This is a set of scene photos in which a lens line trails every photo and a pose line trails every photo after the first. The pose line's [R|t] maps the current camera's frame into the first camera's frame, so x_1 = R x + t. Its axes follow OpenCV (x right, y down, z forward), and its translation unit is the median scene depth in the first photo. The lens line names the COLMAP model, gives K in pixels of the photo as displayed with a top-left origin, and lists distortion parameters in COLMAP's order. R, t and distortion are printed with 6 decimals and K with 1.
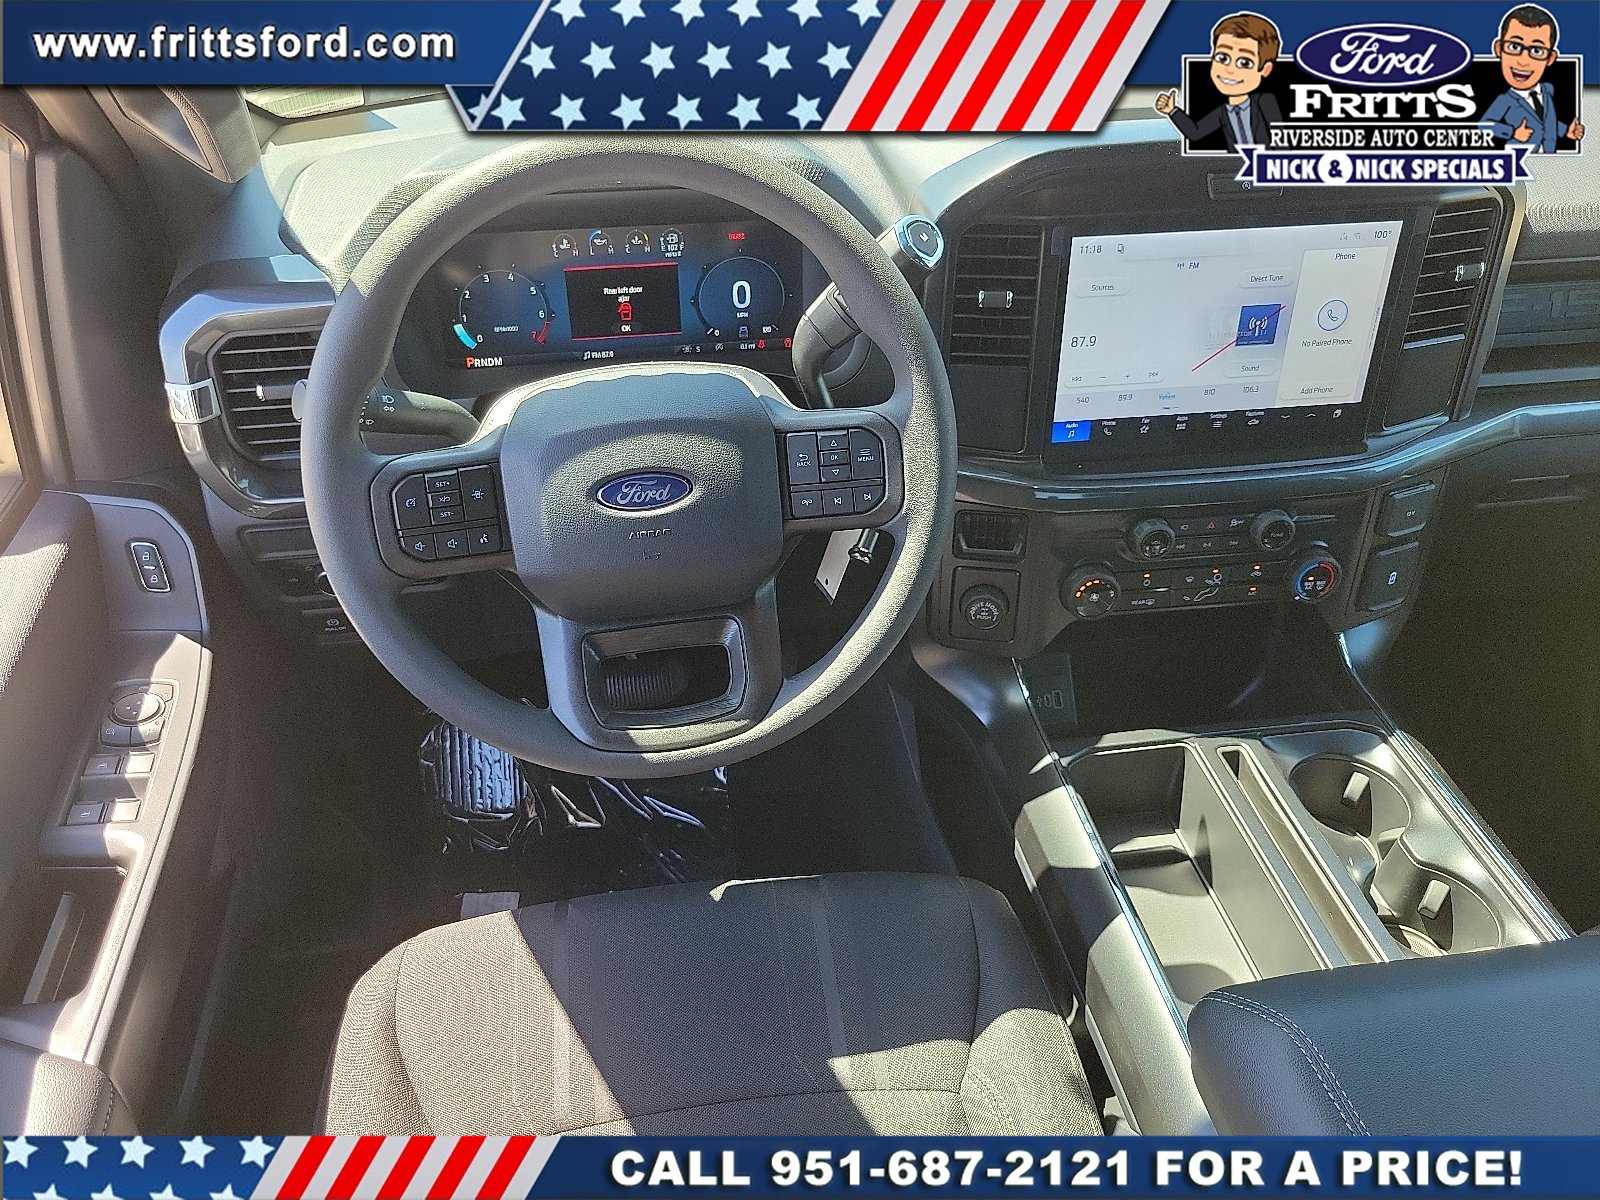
lens RADIAL K [[1220.5, 0, 794.0], [0, 1220.5, 588.6], [0, 0, 1]] dist [0.016625, -0.012550]
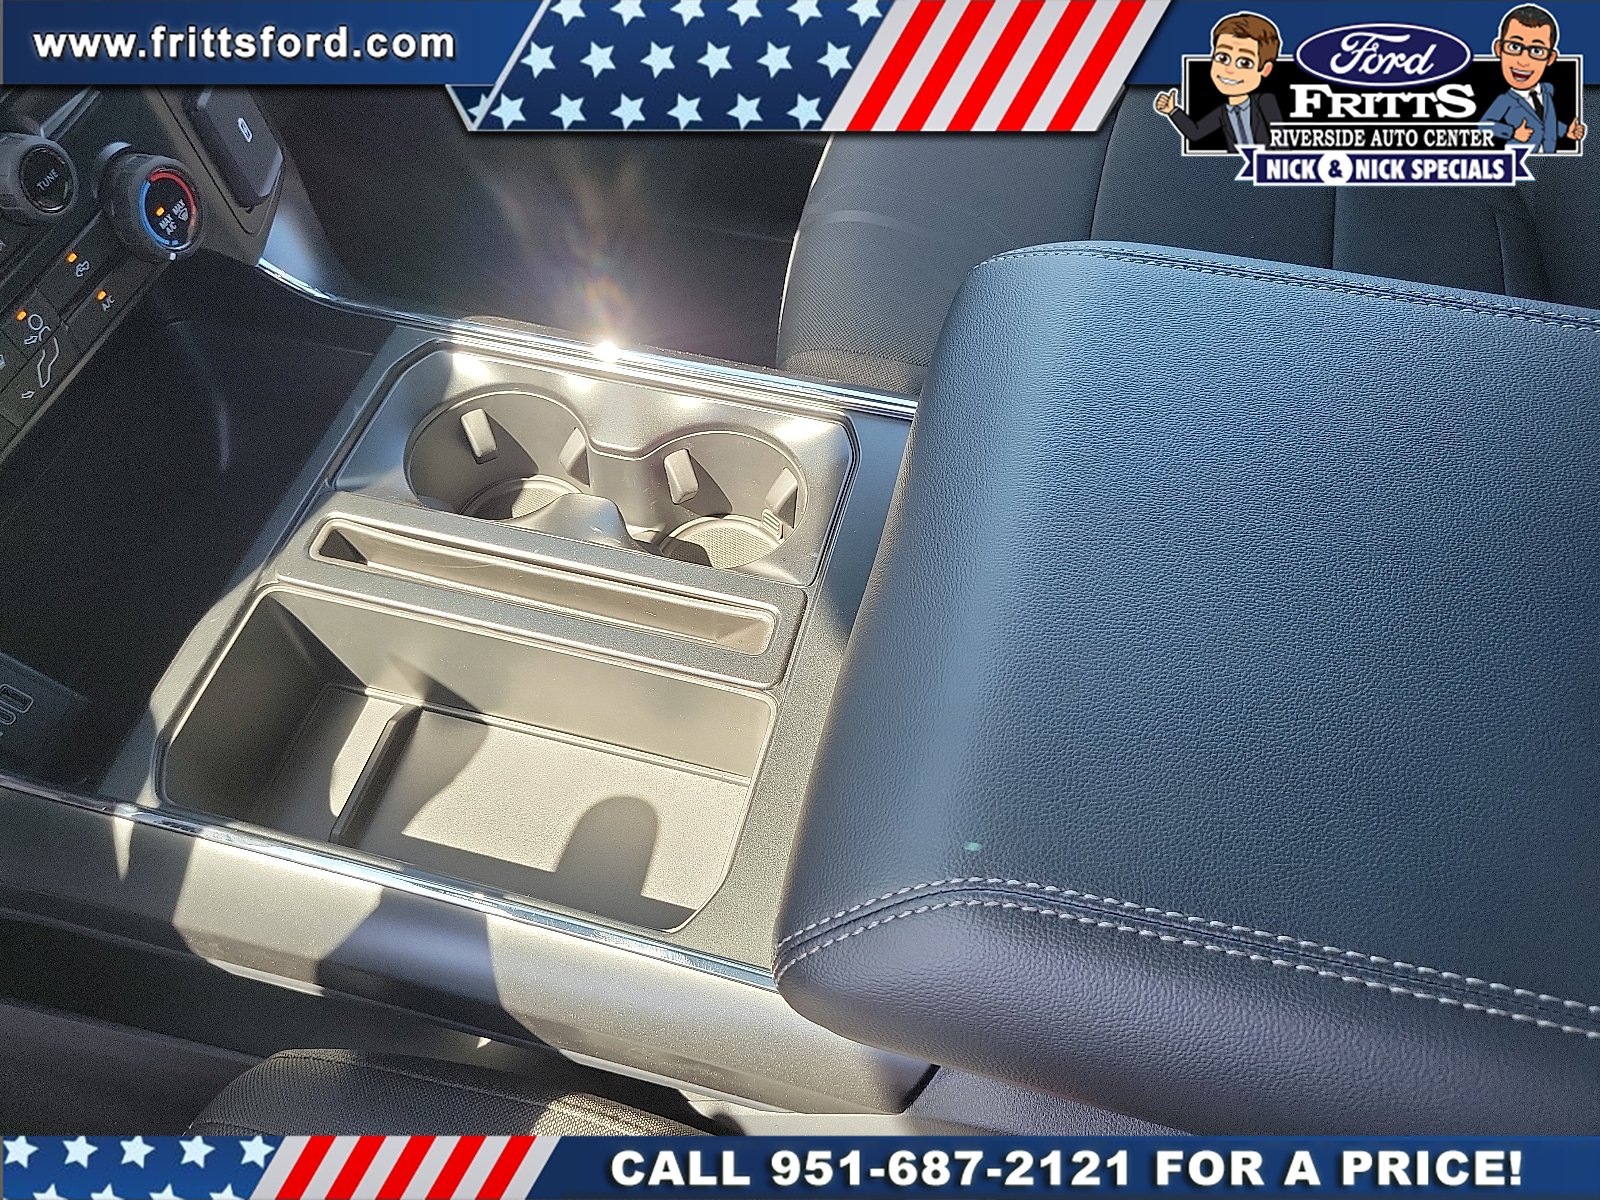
lens RADIAL K [[1220.5, 0, 792.9], [0, 1220.5, 611.8], [0, 0, 1]] dist [0.016625, -0.012550]
pose [[0.401693, -0.767217, 0.500021, 0.131844], [0.566333, 0.637197, 0.522731, -0.020700], [-0.719660, 0.073201, 0.690457, 0.446065]]
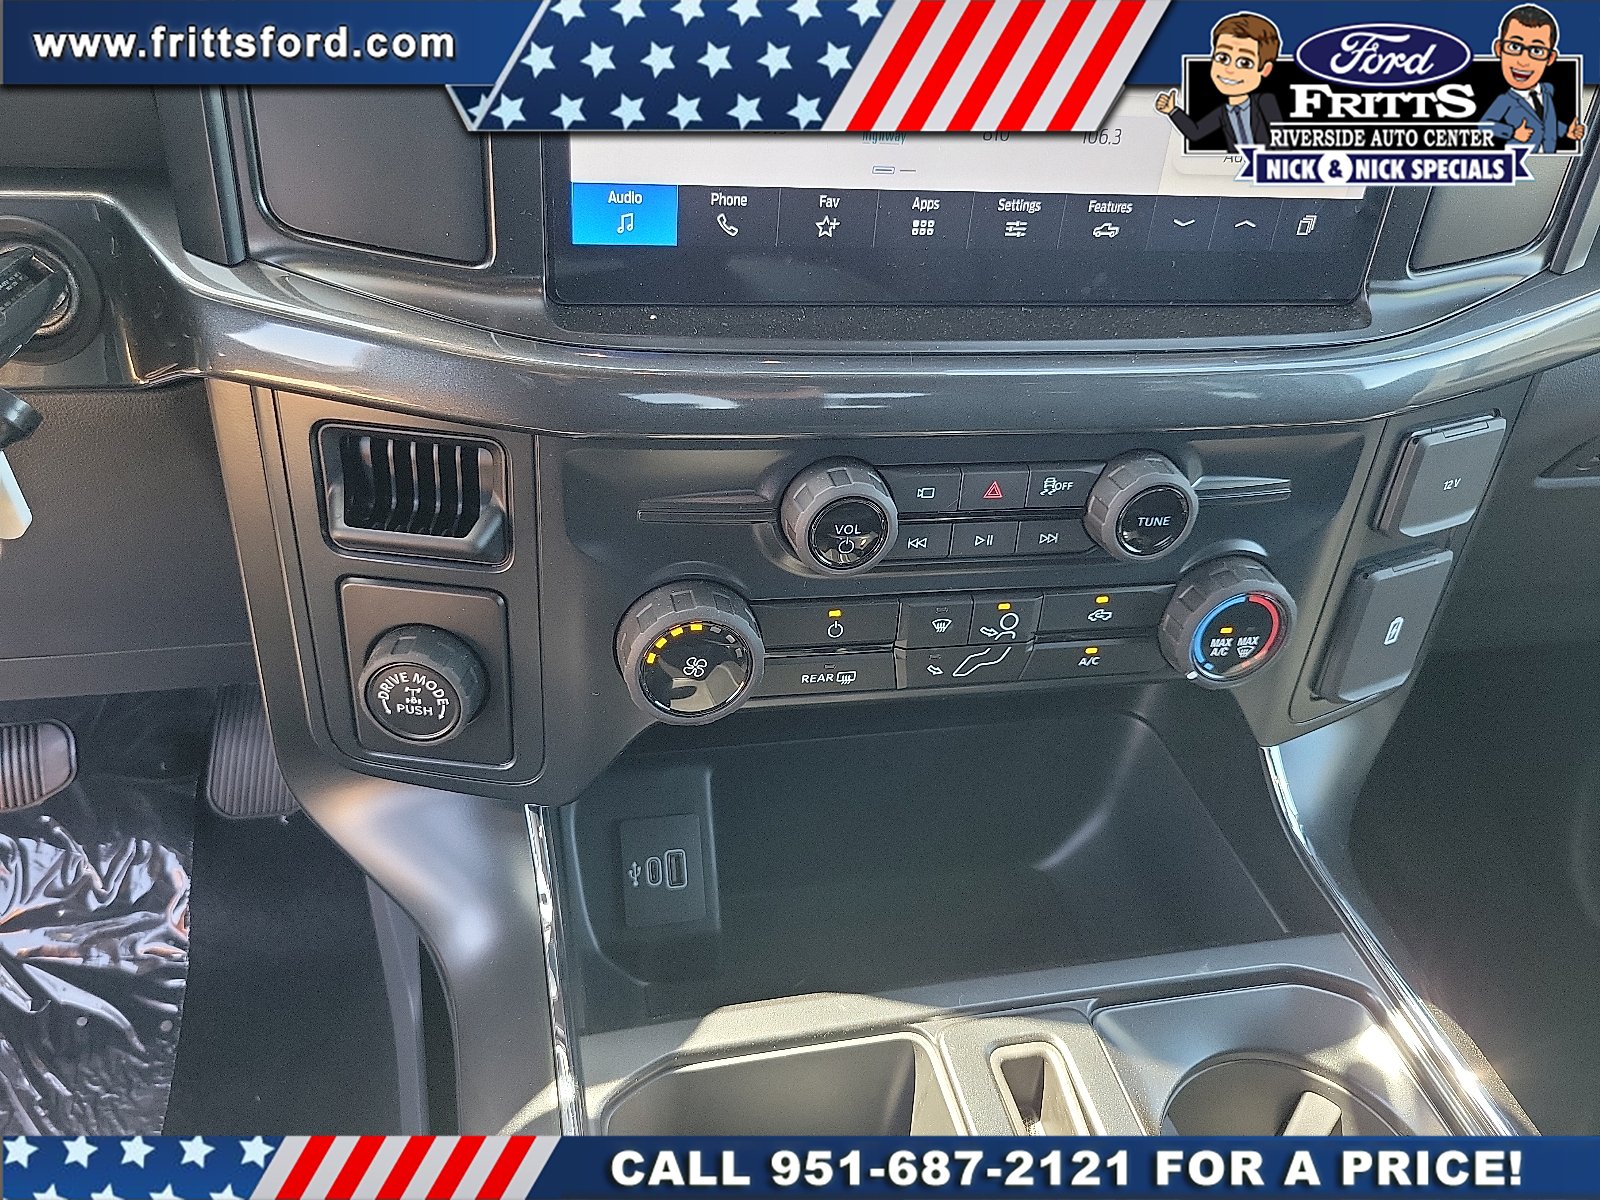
lens RADIAL K [[1220.5, 0, 792.4], [0, 1220.5, 611.0], [0, 0, 1]] dist [0.016625, -0.012550]
pose [[0.992850, 0.027439, 0.116171, 0.230931], [-0.030218, 0.999296, 0.022234, -0.019878], [-0.115479, -0.025585, 0.992980, 0.611960]]
